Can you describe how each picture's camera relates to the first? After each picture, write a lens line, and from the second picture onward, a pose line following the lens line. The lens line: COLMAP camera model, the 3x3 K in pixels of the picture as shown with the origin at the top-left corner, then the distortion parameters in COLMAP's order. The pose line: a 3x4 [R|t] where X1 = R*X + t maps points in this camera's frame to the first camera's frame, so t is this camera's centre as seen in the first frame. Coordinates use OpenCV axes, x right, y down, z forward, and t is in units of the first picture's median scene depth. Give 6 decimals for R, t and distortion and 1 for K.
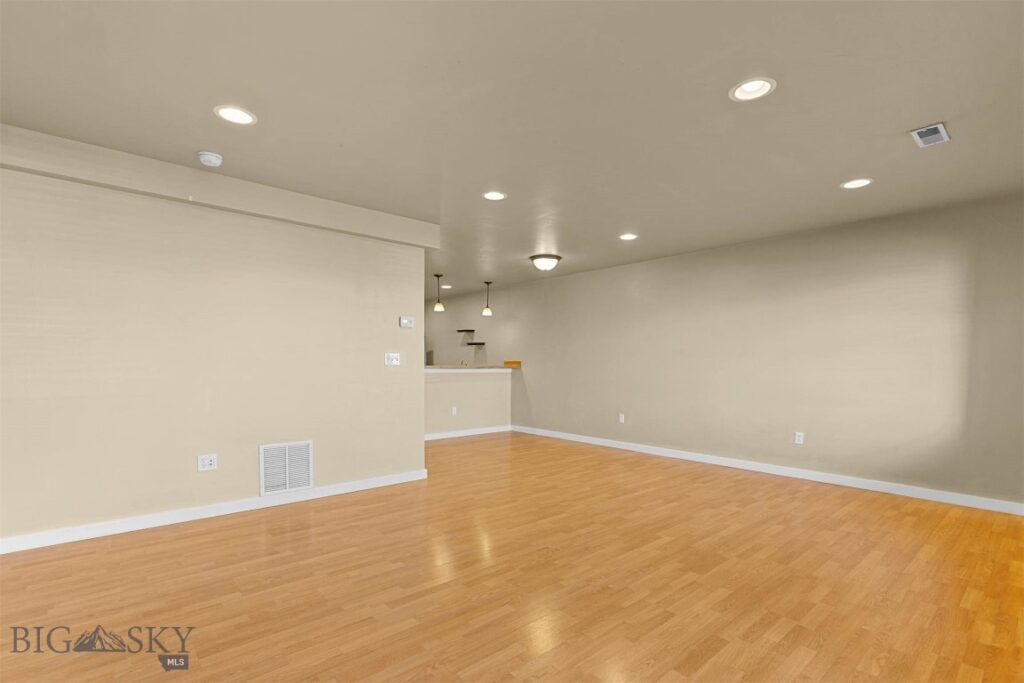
lens RADIAL K [[479.9, 0, 509.9], [0, 479.9, 366.1], [0, 0, 1]] dist [0.014132, 0.000121]
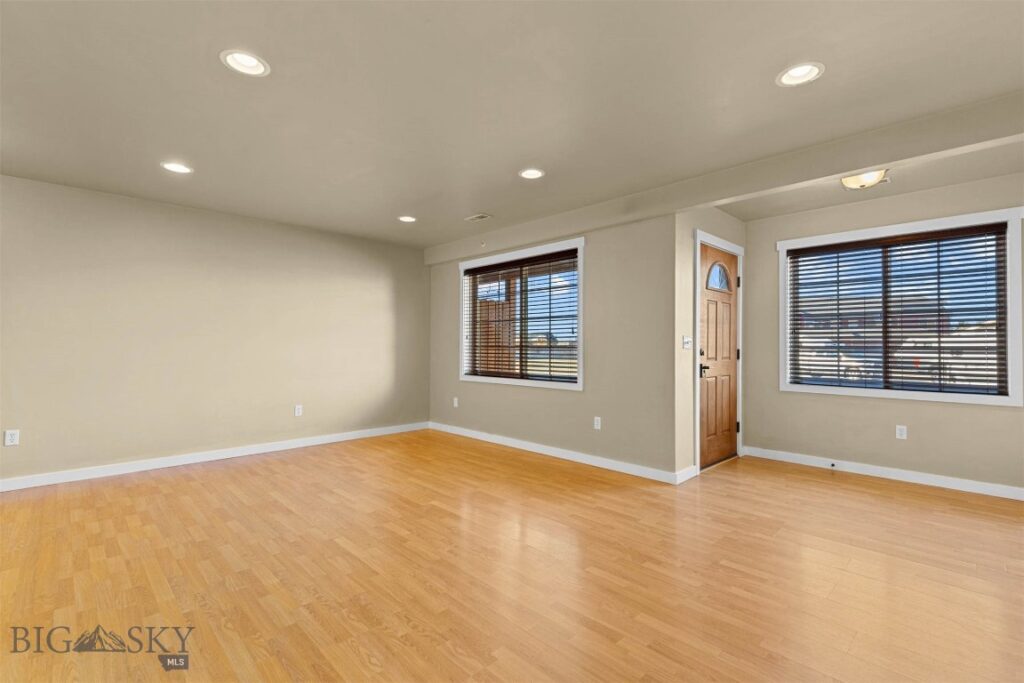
lens RADIAL K [[458.7, 0, 512.0], [0, 458.7, 341.5], [0, 0, 1]] dist [0.013618, 0.000402]
pose [[-0.051418, 0.004608, 0.998667, -0.655328], [0.000909, 0.999989, -0.004567, -0.008366], [-0.998677, 0.000673, -0.051422, 0.771682]]
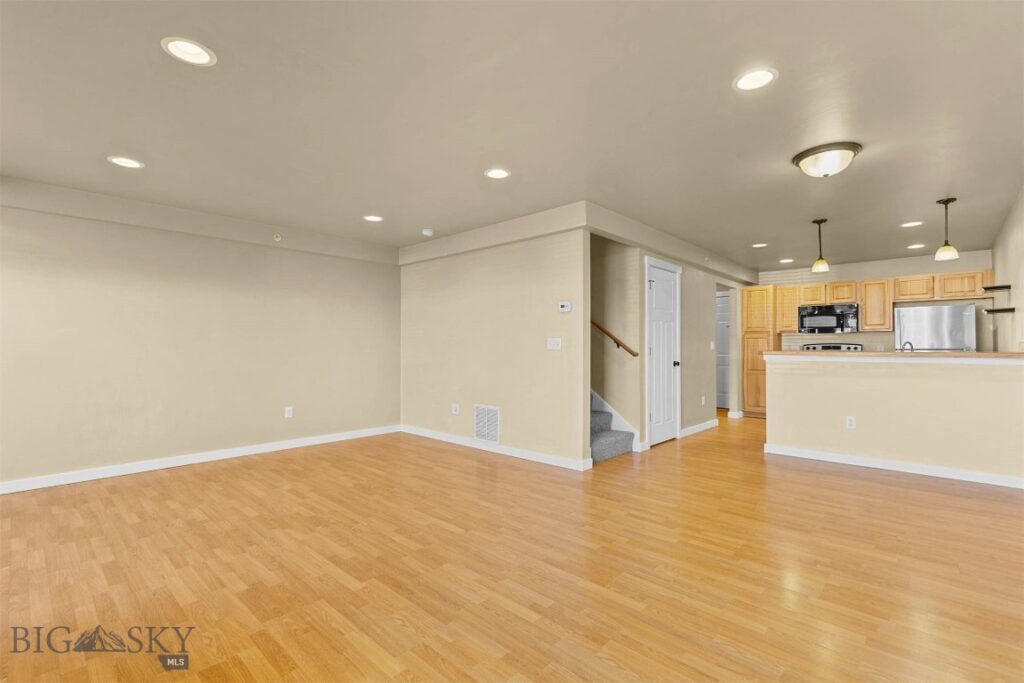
lens RADIAL K [[458.7, 0, 512.0], [0, 458.7, 341.5], [0, 0, 1]] dist [0.013618, 0.000402]
pose [[0.100711, -0.017143, -0.994768, 0.931906], [-0.001753, 0.999847, -0.017408, -0.002854], [0.994914, 0.003497, 0.100666, 1.025578]]
